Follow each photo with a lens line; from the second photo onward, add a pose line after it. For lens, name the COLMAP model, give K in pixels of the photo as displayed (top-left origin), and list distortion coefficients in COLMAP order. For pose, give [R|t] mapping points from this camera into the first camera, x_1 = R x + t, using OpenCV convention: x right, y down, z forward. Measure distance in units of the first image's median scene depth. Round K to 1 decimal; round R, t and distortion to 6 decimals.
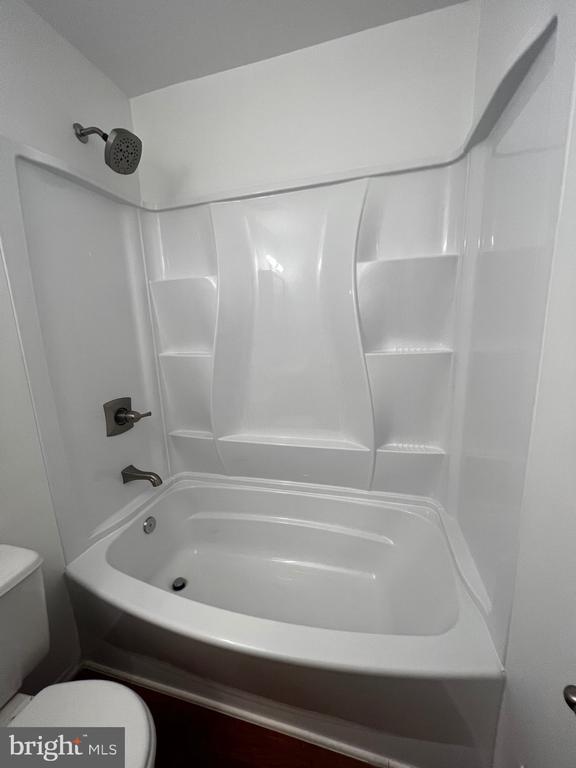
lens RADIAL K [[305.5, 0, 285.6], [0, 305.5, 383.2], [0, 0, 1]] dist [-0.000424, 0.000175]
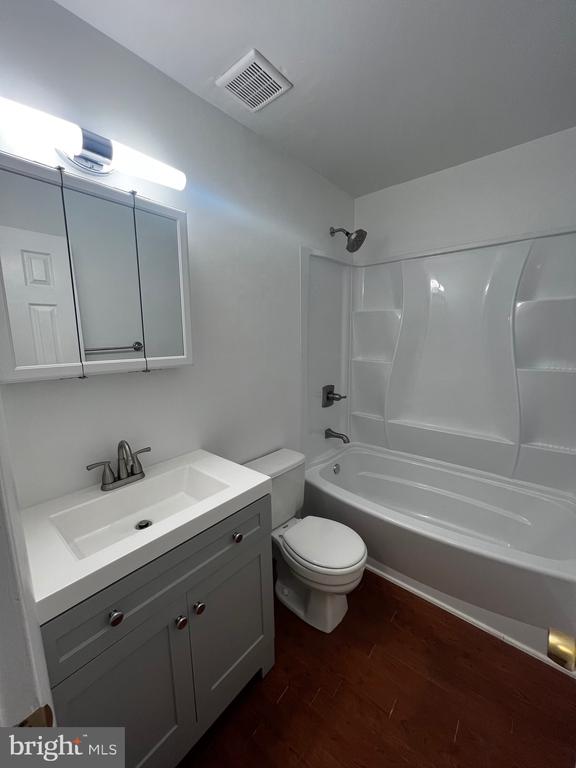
lens RADIAL K [[305.5, 0, 285.6], [0, 305.5, 383.2], [0, 0, 1]] dist [-0.000424, 0.000175]
pose [[0.905681, 0.095039, -0.413171, -0.087052], [-0.104754, 0.994498, -0.000866, 0.065213], [0.410815, 0.044066, 0.910653, -0.558297]]
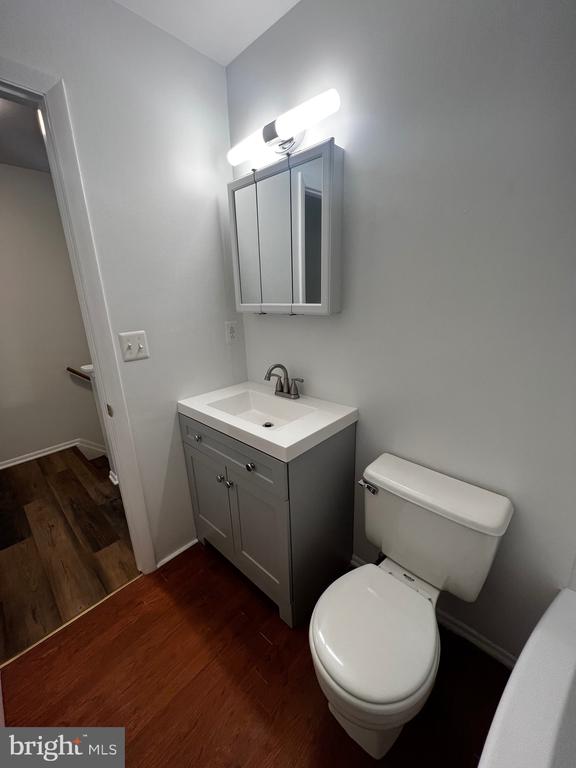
lens RADIAL K [[305.5, 0, 285.6], [0, 305.5, 383.2], [0, 0, 1]] dist [-0.000424, 0.000175]
pose [[-0.467121, 0.303321, -0.830538, 0.192175], [-0.121918, 0.908250, 0.400273, -0.170057], [0.875747, 0.288234, -0.387283, 0.739352]]
